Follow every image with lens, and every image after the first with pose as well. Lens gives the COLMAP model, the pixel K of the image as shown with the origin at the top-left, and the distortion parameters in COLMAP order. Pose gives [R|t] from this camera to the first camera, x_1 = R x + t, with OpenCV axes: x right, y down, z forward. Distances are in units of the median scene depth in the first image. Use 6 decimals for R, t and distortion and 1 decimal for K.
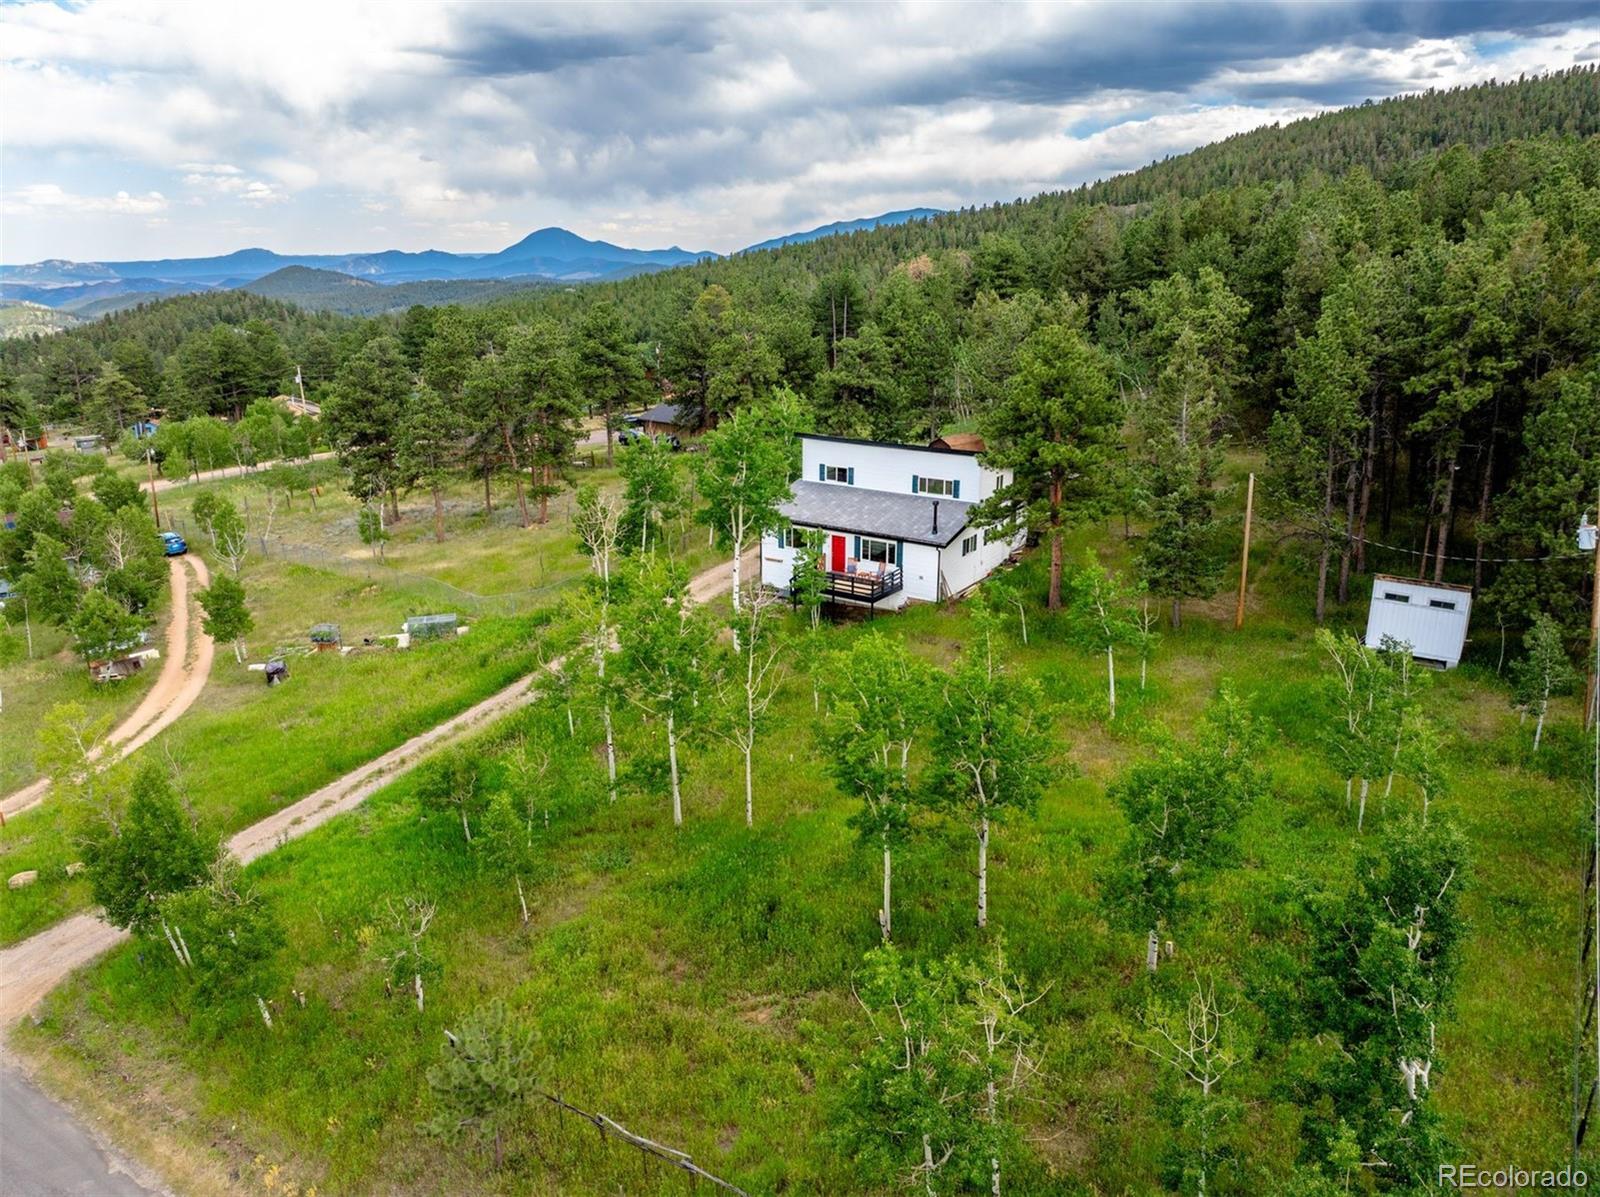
lens RADIAL K [[1142.3, 0, 800.4], [0, 1142.3, 598.8], [0, 0, 1]] dist [-0.073148, 0.038771]
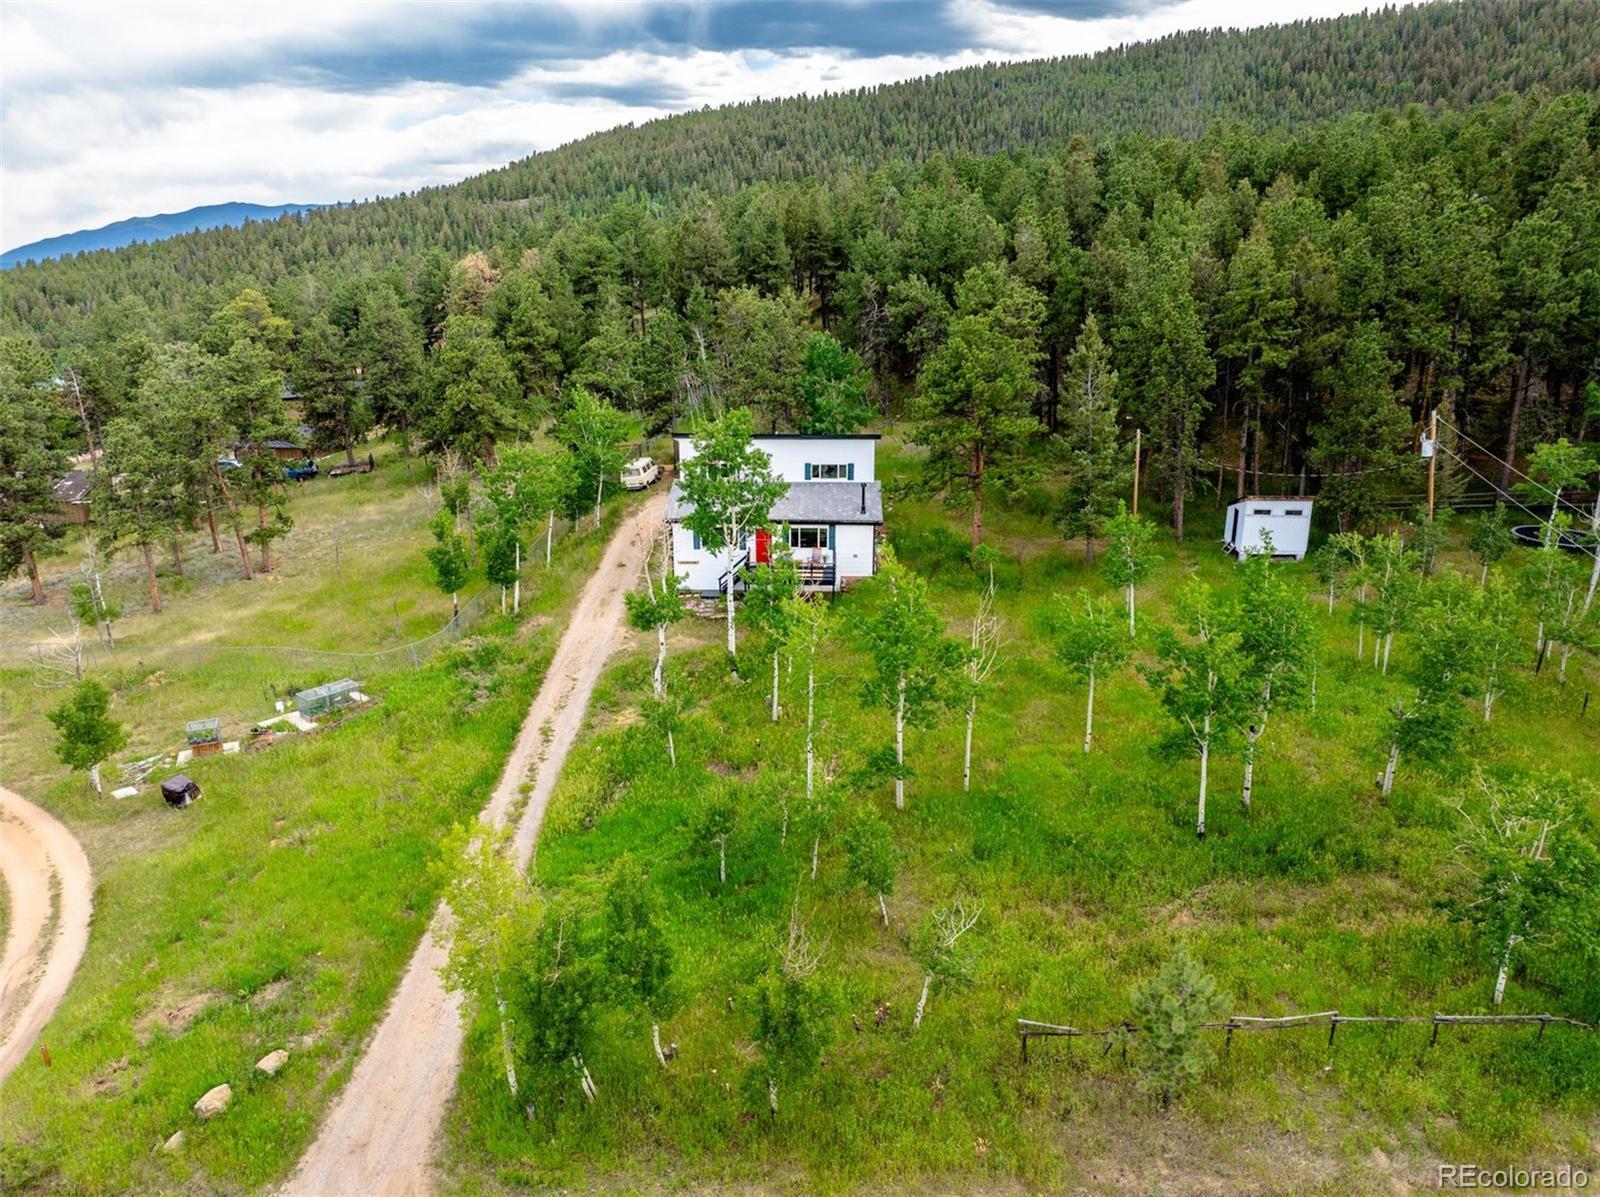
lens RADIAL K [[1142.3, 0, 801.0], [0, 1142.3, 596.2], [0, 0, 1]] dist [-0.073148, 0.038771]
pose [[0.845367, -0.155973, 0.510908, -0.428657], [0.154574, 0.986931, 0.045534, -0.032952], [-0.511333, 0.040480, 0.858429, 0.093349]]
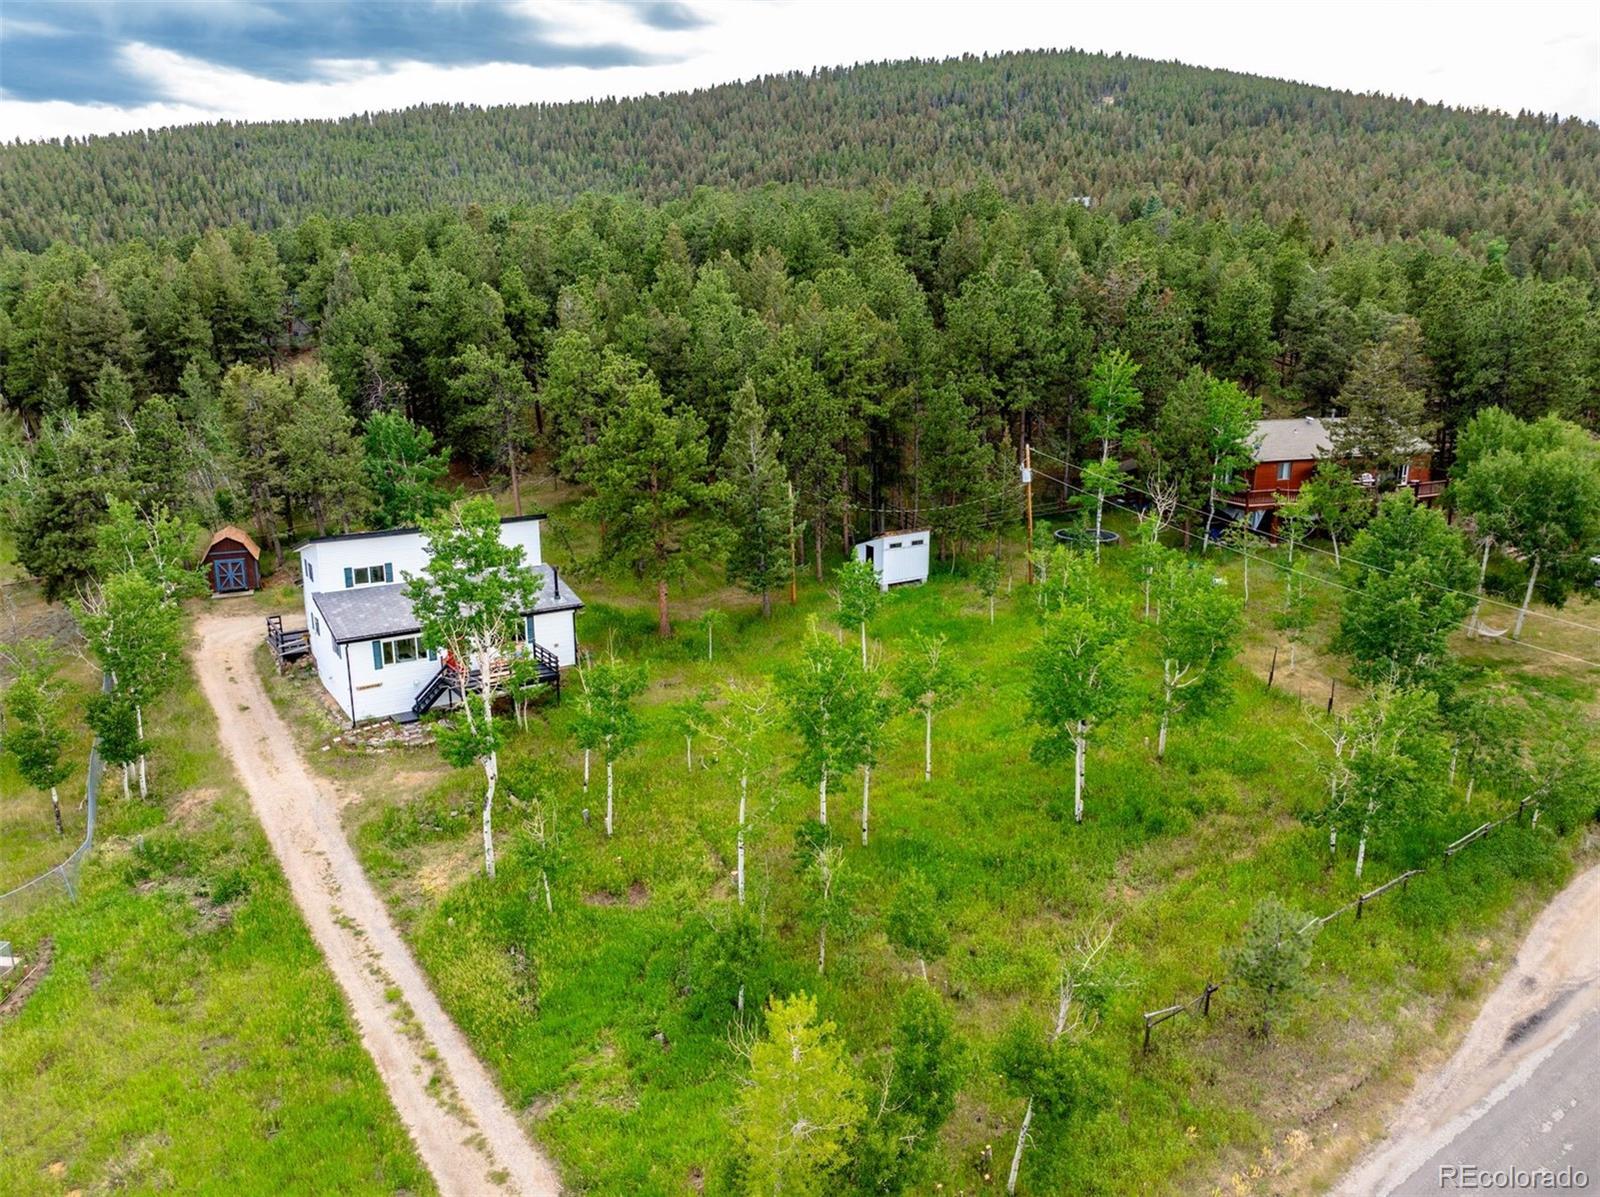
lens RADIAL K [[1142.3, 0, 803.0], [0, 1142.3, 596.6], [0, 0, 1]] dist [-0.073148, 0.038771]
pose [[0.359207, -0.223038, 0.906214, -0.613335], [0.269591, 0.954424, 0.128042, -0.111425], [-0.893471, 0.198314, 0.402965, 0.350867]]
